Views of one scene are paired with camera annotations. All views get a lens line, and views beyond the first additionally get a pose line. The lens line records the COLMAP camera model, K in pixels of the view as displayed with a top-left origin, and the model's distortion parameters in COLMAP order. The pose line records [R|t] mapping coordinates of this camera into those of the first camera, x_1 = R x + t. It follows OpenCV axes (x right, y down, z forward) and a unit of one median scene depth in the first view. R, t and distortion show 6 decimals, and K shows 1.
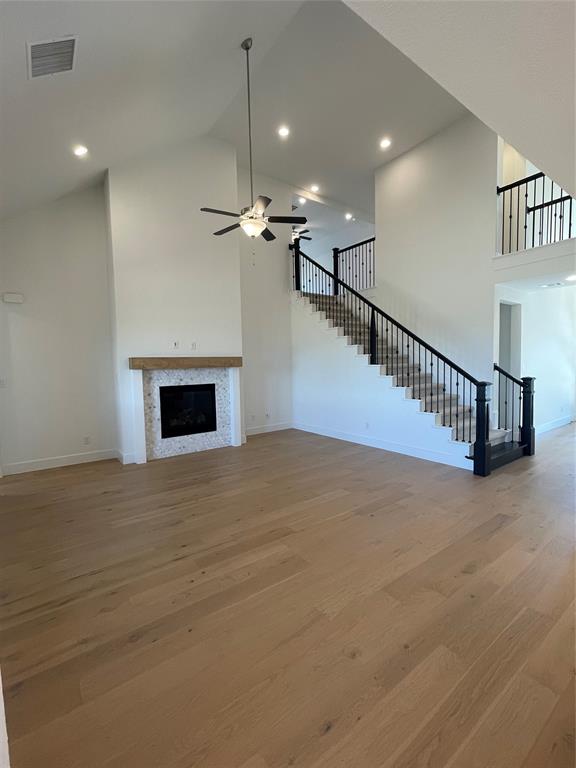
lens RADIAL K [[342.8, 0, 288.0], [0, 342.8, 384.0], [0, 0, 1]] dist [0.000719, -0.000055]
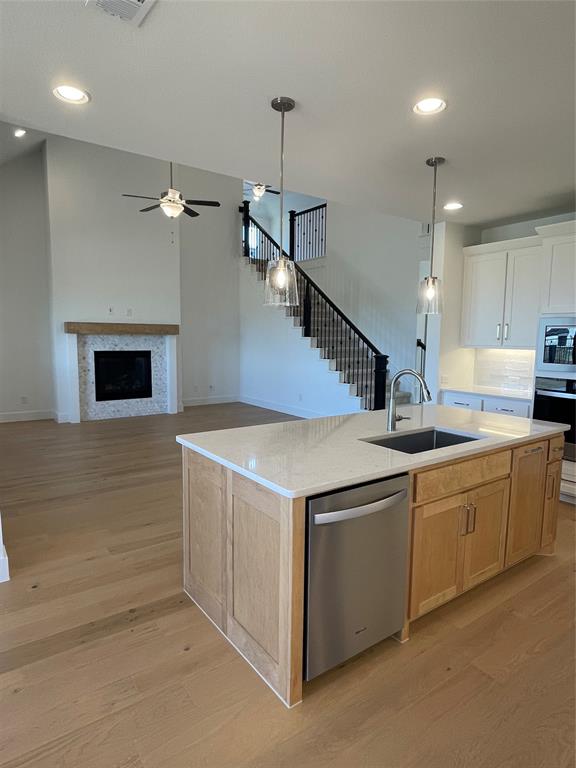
lens RADIAL K [[455.4, 0, 288.0], [0, 455.4, 384.0], [0, 0, 1]] dist [0.003652, -0.000613]
pose [[0.999331, 0.034716, -0.011492, 0.219849], [-0.034155, 0.998361, 0.045912, 0.022896], [0.013067, -0.045488, 0.998879, -0.355956]]
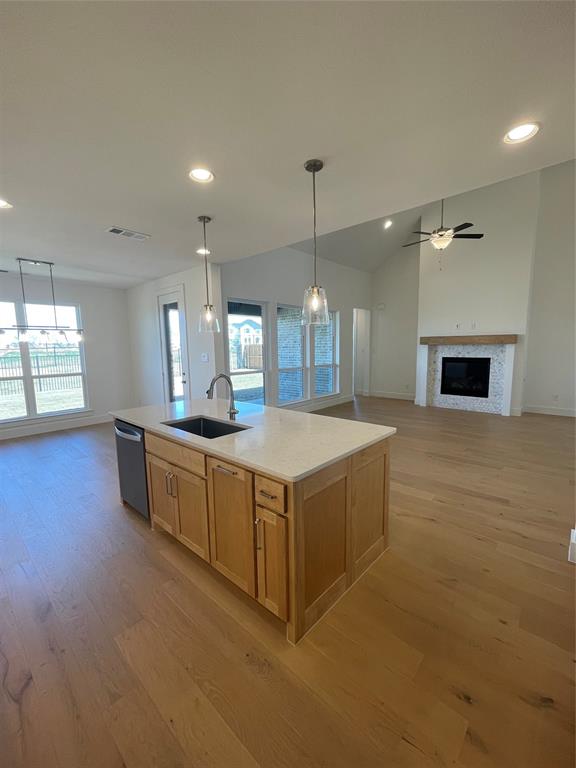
lens RADIAL K [[320.8, 0, 288.0], [0, 320.8, 384.0], [0, 0, 1]] dist [-0.002667, -0.000134]
pose [[0.197340, 0.137935, -0.970583, 0.768410], [-0.048573, 0.990212, 0.130848, -0.023826], [0.979131, 0.021322, 0.202109, 0.105997]]
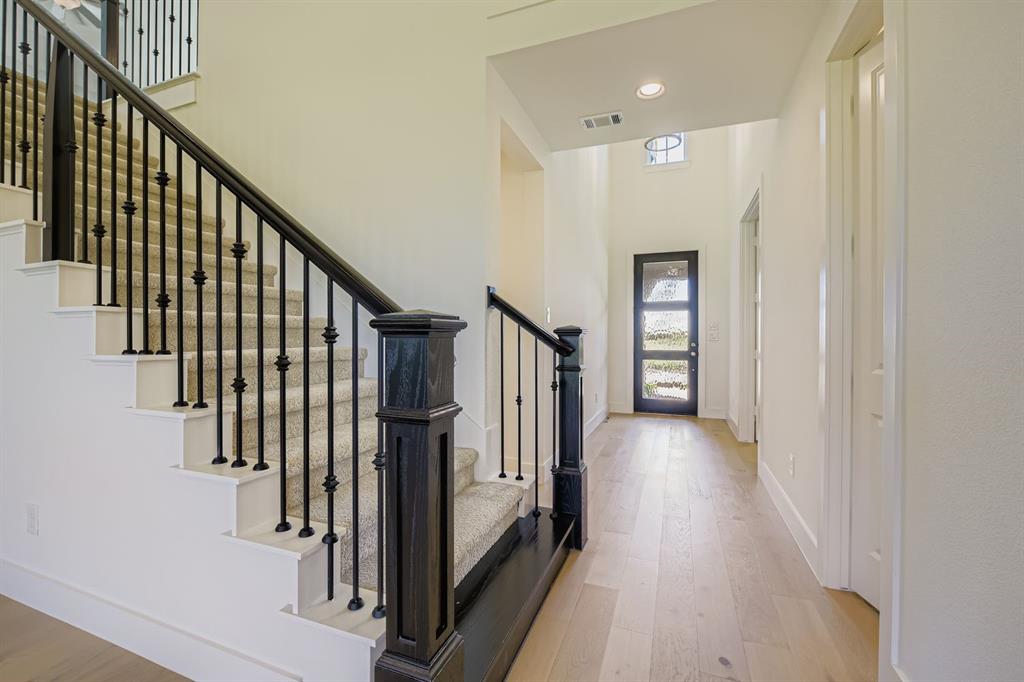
lens RADIAL K [[405.2, 0, 512.0], [0, 405.2, 341.0], [0, 0, 1]] dist [-0.001024, -0.000151]
pose [[0.849342, 0.016711, 0.527579, 0.380523], [0.015879, 0.998237, -0.057182, 0.016910], [-0.527605, 0.056945, 0.847579, 0.601930]]
